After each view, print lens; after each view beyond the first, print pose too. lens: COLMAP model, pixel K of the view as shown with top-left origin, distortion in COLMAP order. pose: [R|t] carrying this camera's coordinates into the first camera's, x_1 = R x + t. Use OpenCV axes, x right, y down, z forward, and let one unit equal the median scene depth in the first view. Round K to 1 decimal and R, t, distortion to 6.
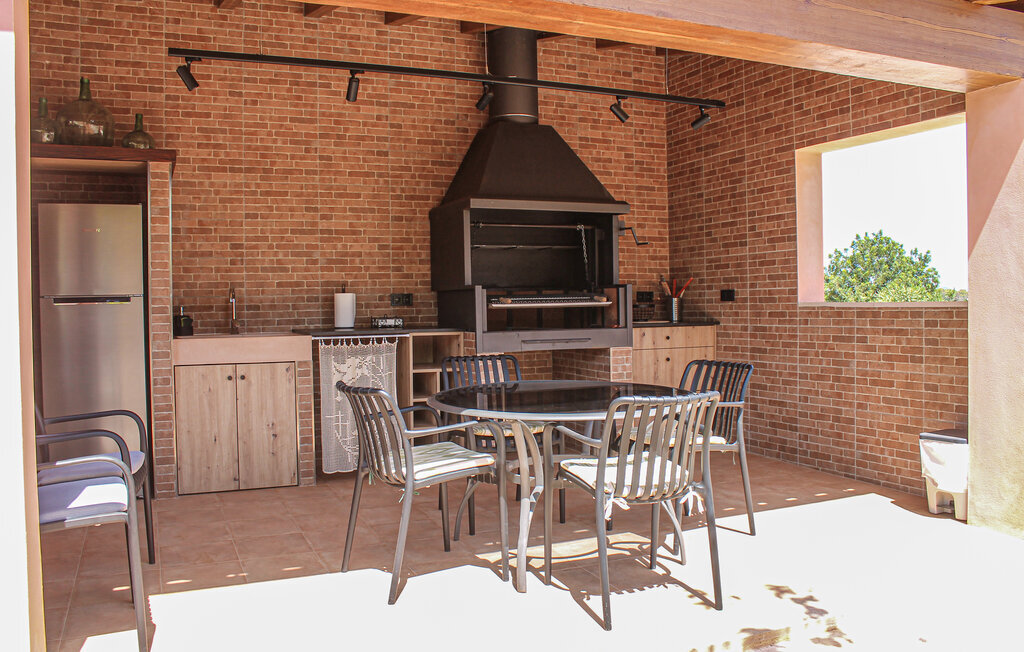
lens RADIAL K [[884.6, 0, 511.7], [0, 884.6, 313.4], [0, 0, 1]] dist [-0.169121, 0.107088]
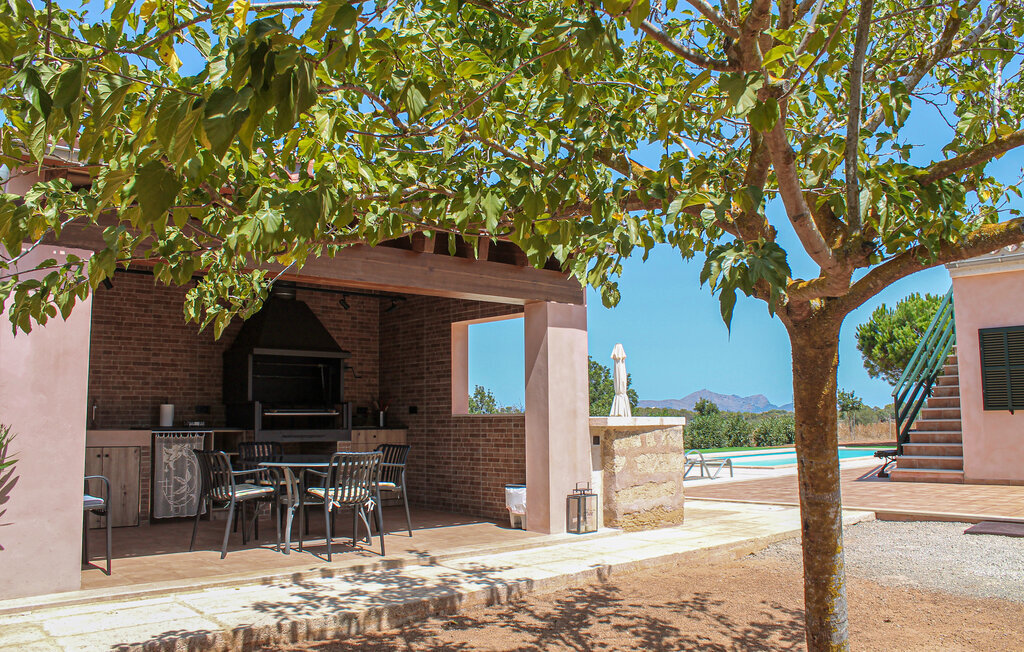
lens RADIAL K [[884.6, 0, 511.7], [0, 884.6, 313.4], [0, 0, 1]] dist [-0.169121, 0.107088]
pose [[0.957978, 0.038640, 0.284227, -0.046995], [-0.000347, 0.991041, -0.133559, 0.020783], [-0.286841, 0.127848, 0.949409, -0.638473]]
